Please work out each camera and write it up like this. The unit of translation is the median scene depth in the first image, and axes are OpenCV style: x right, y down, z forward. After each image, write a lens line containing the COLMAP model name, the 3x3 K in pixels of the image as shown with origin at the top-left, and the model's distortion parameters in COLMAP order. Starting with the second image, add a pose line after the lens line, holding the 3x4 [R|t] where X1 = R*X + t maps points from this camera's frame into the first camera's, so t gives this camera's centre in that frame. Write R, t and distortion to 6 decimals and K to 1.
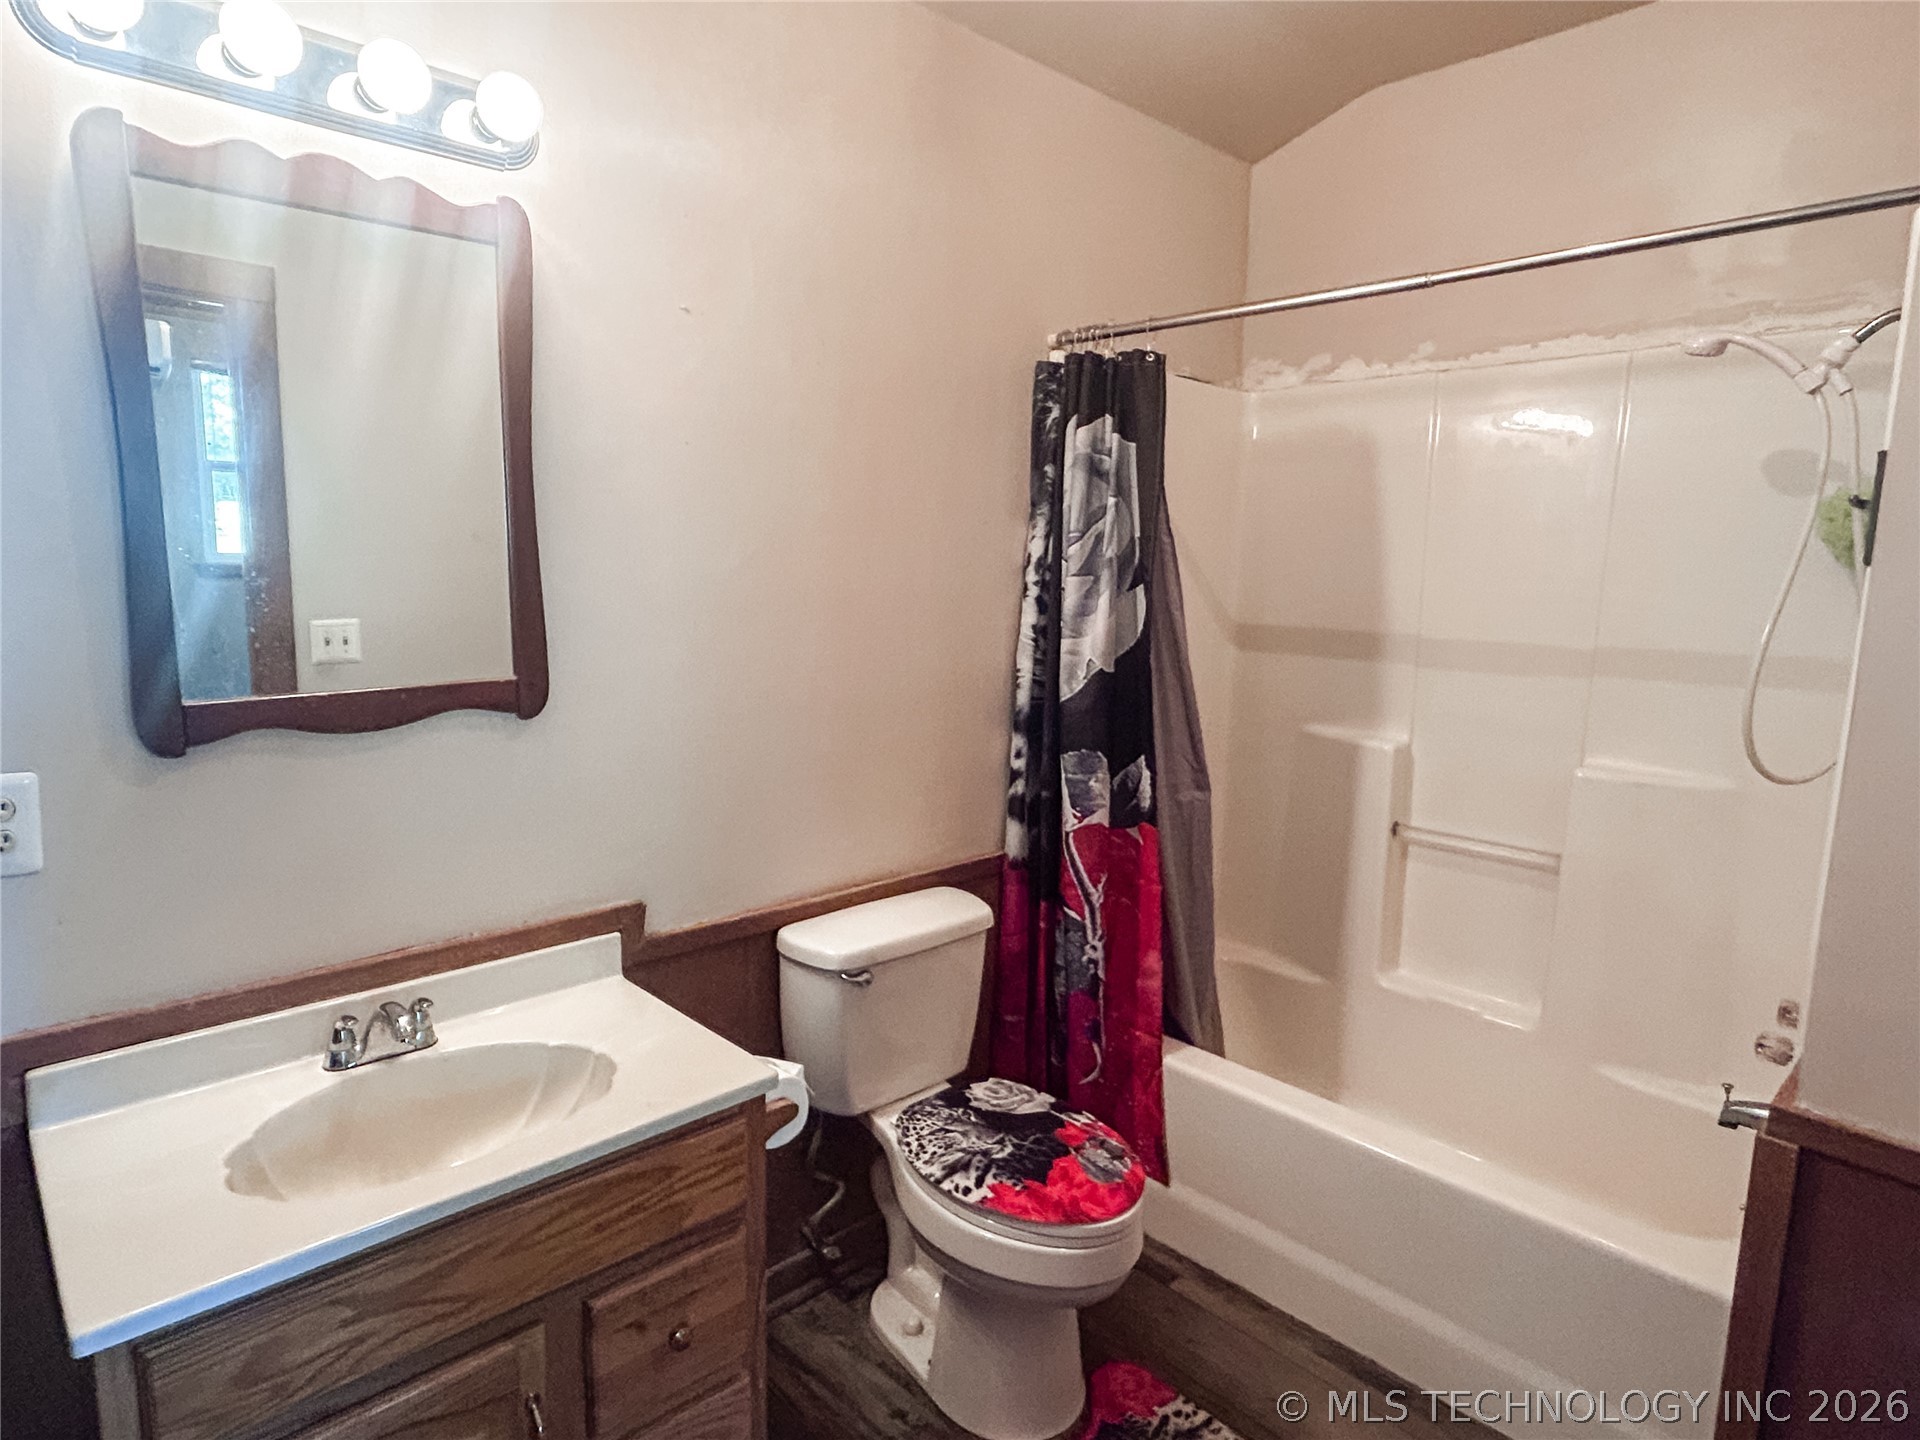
lens RADIAL K [[1085.5, 0, 957.7], [0, 1085.5, 715.1], [0, 0, 1]] dist [-0.000039, -0.000011]
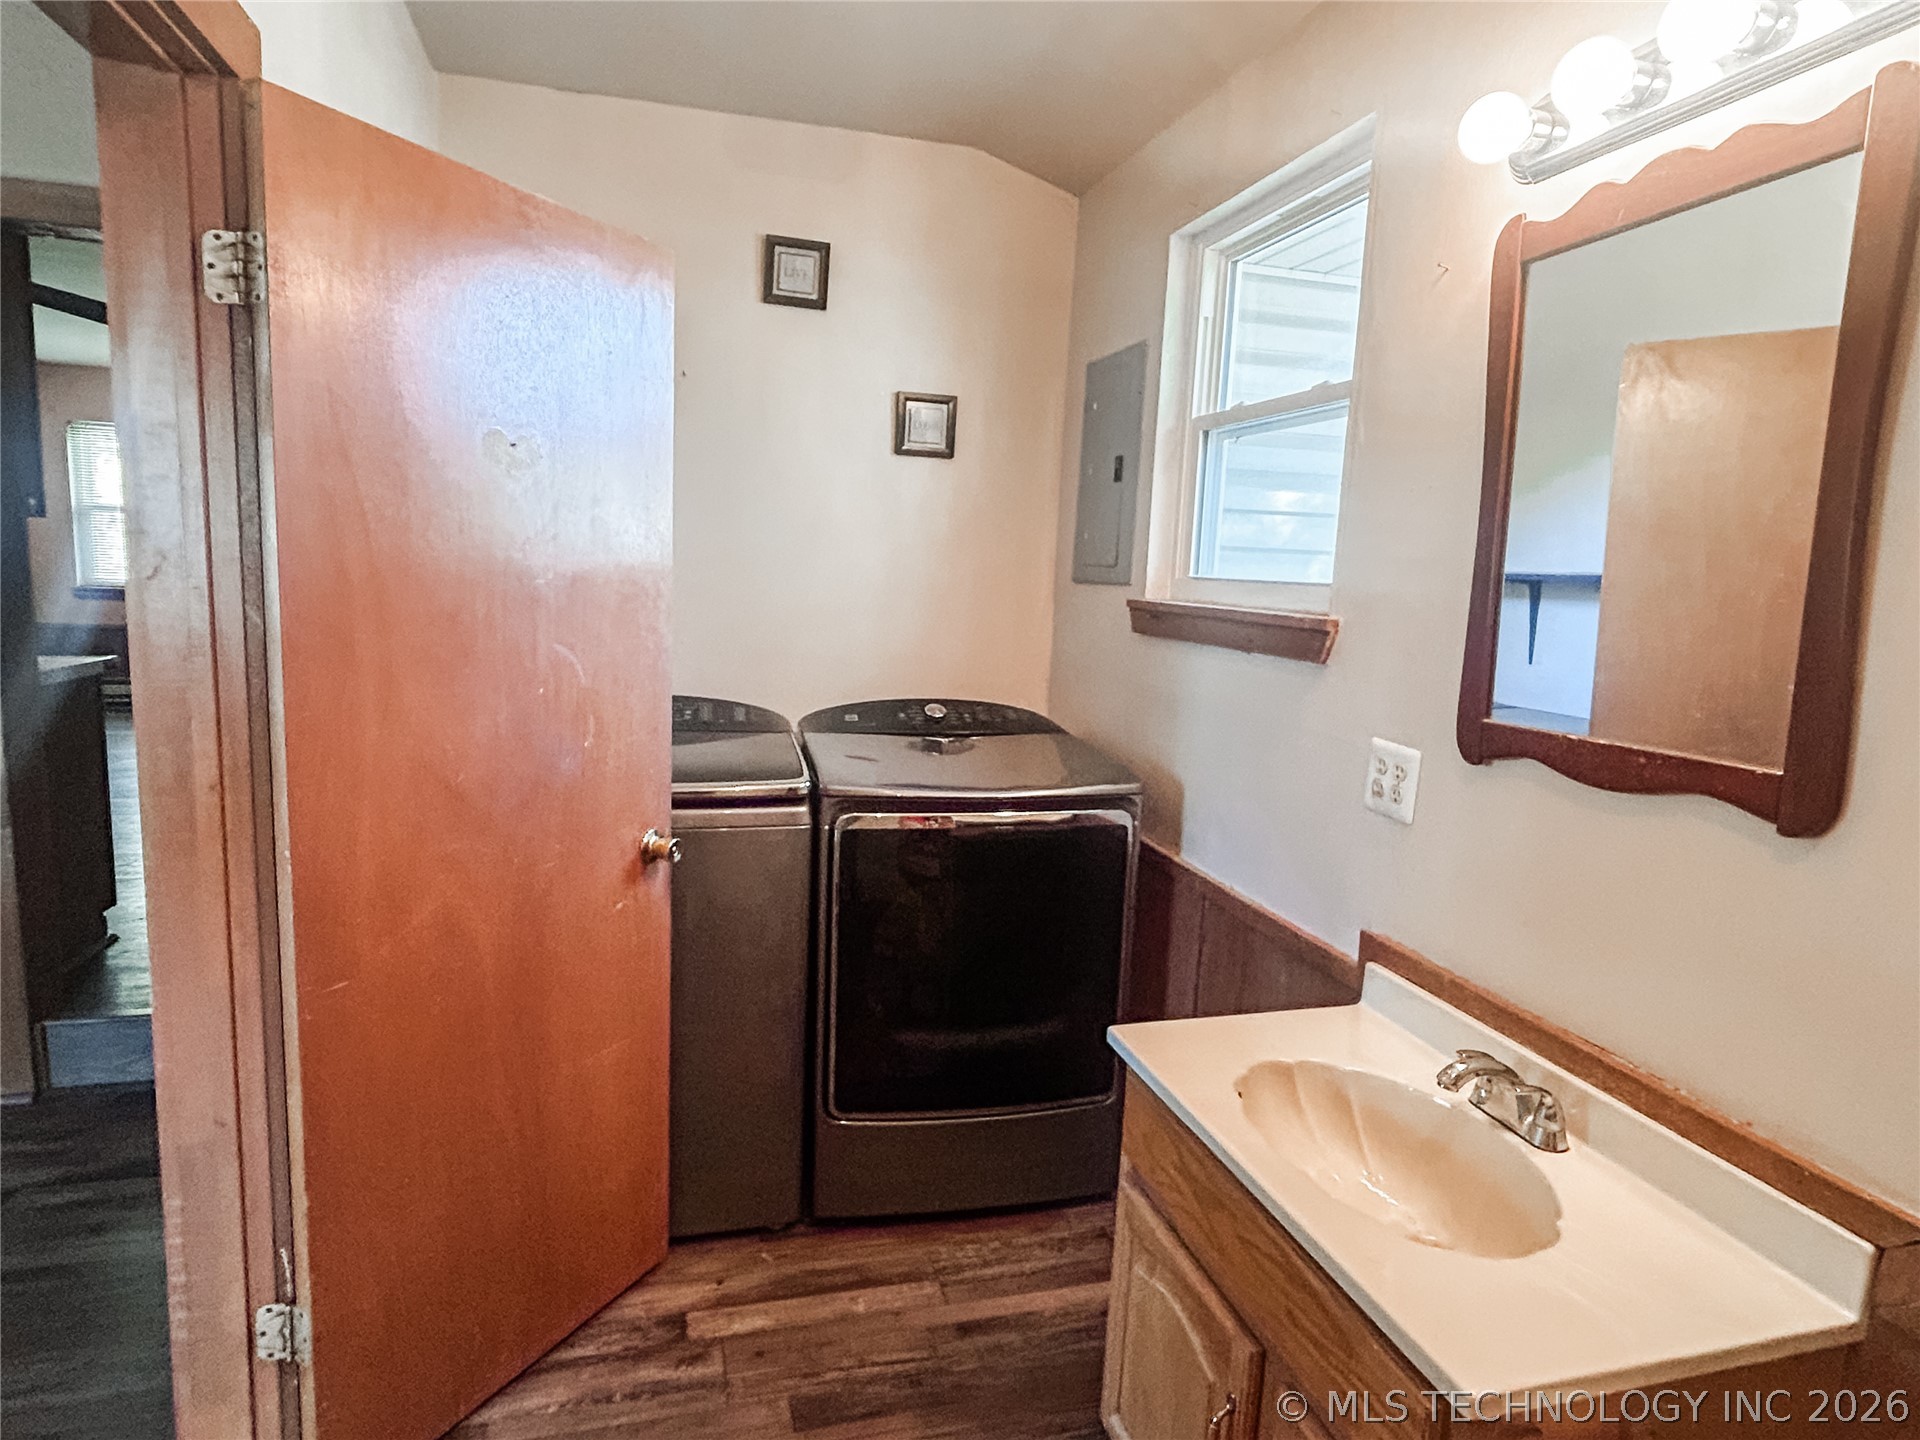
lens RADIAL K [[1085.5, 0, 956.5], [0, 1085.5, 719.1], [0, 0, 1]] dist [-0.000039, -0.000011]
pose [[-0.470989, 0.085024, -0.878032, 0.505621], [-0.181617, 0.964674, 0.190836, -0.118415], [0.863241, 0.249347, -0.438909, 0.938038]]
